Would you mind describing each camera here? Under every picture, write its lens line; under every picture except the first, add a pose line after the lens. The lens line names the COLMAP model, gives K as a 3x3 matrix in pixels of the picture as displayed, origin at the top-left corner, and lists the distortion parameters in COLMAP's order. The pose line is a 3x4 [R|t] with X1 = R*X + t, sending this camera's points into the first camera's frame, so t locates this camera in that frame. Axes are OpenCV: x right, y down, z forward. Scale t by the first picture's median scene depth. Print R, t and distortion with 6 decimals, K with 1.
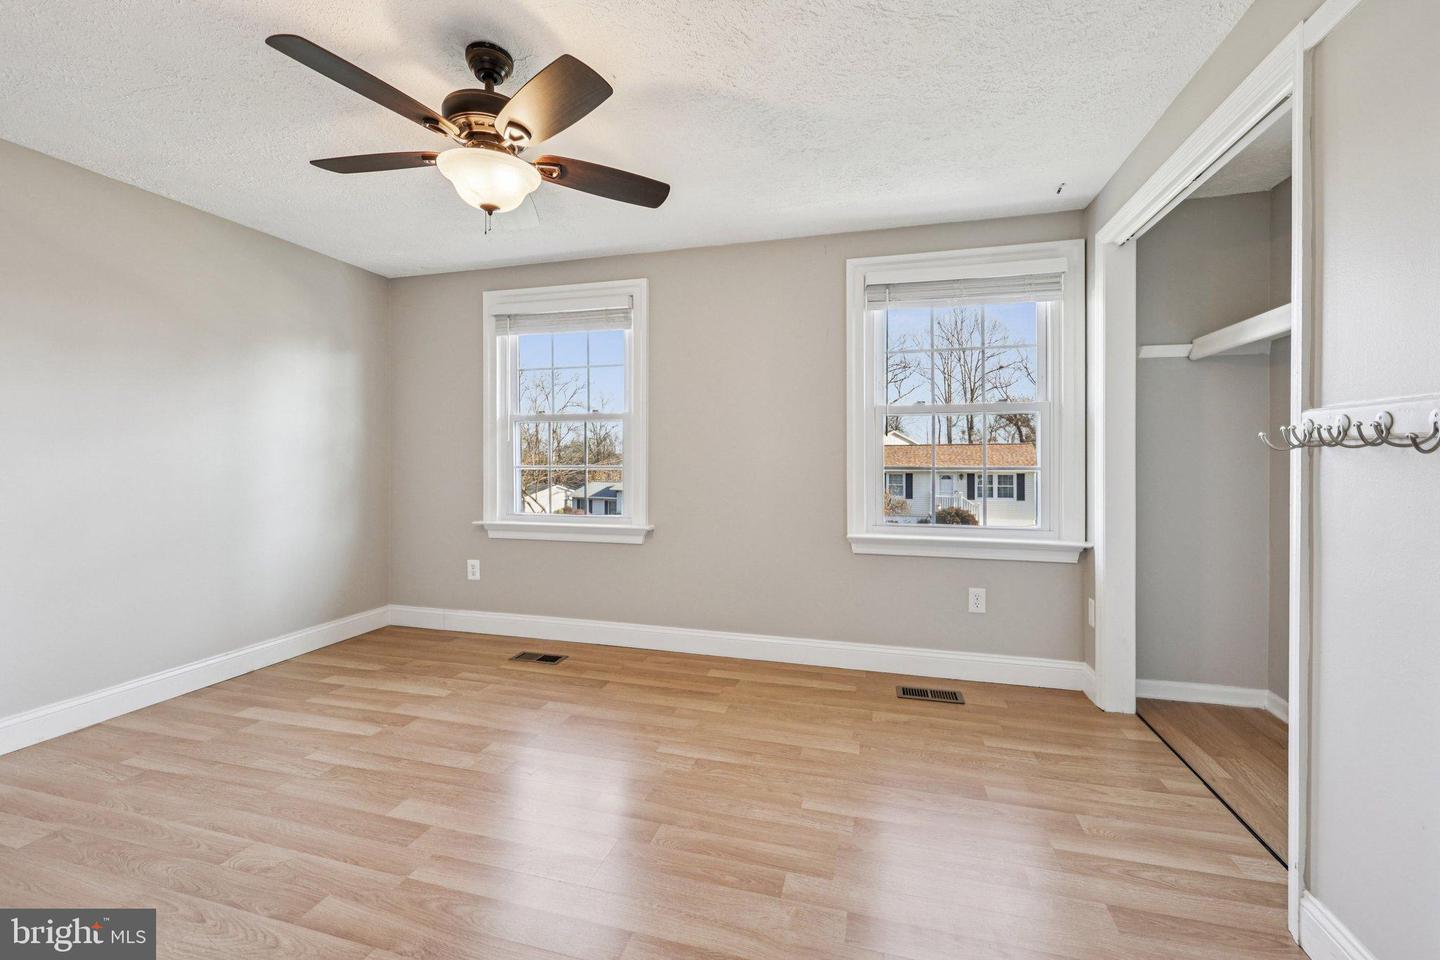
lens RADIAL K [[590.5, 0, 690.0], [0, 590.5, 460.5], [0, 0, 1]] dist [0.019501, 0.001408]
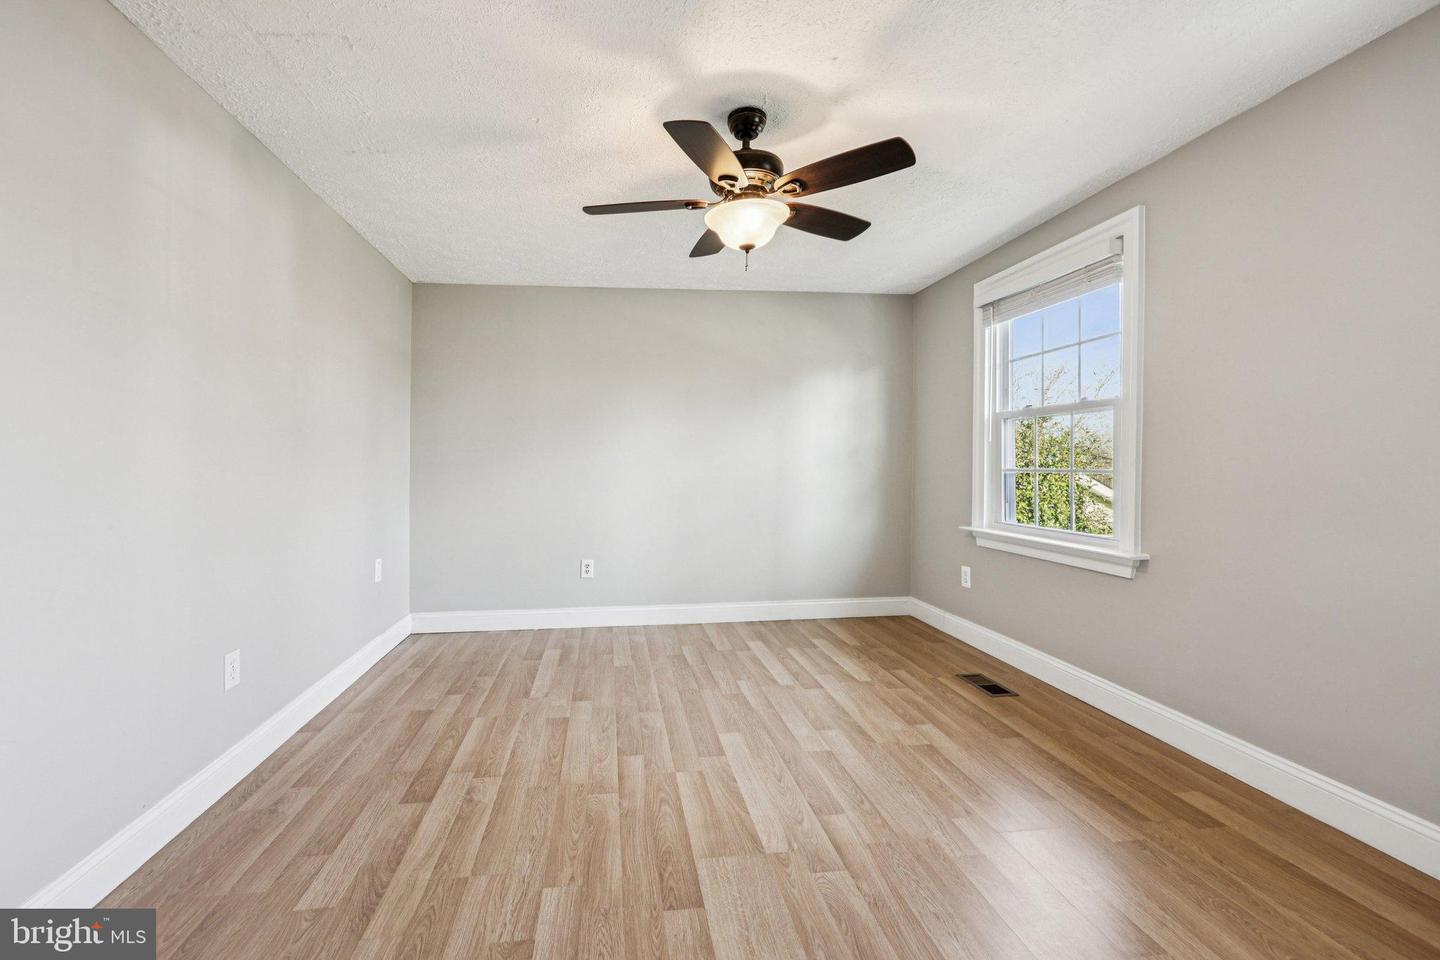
lens RADIAL K [[590.5, 0, 712.0], [0, 590.5, 483.0], [0, 0, 1]] dist [0.019501, 0.001408]
pose [[0.433142, 0.029886, -0.900830, 0.351744], [0.008082, 0.999281, 0.037038, -0.008345], [0.901289, -0.023324, 0.432589, 0.229578]]
